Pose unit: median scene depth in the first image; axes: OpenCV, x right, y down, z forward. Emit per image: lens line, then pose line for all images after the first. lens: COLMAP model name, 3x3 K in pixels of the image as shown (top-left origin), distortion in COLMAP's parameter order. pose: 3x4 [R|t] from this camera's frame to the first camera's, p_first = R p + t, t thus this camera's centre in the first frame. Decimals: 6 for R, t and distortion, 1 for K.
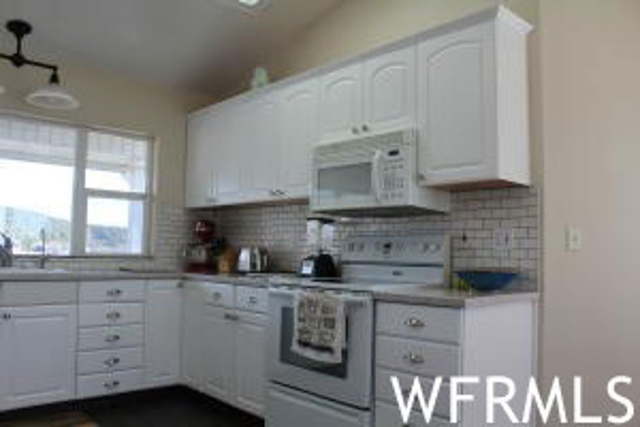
lens RADIAL K [[541.7, 0, 324.9], [0, 541.7, 212.4], [0, 0, 1]] dist [-0.069808, 0.024915]
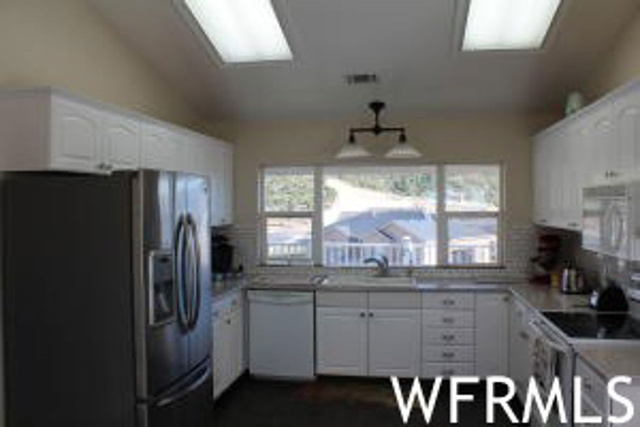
lens RADIAL K [[541.7, 0, 314.6], [0, 541.7, 218.0], [0, 0, 1]] dist [-0.069808, 0.024915]
pose [[0.636615, -0.012305, -0.771084, 0.359451], [0.069102, 0.996761, 0.041145, -0.114187], [0.768080, -0.079477, 0.635403, -0.039362]]
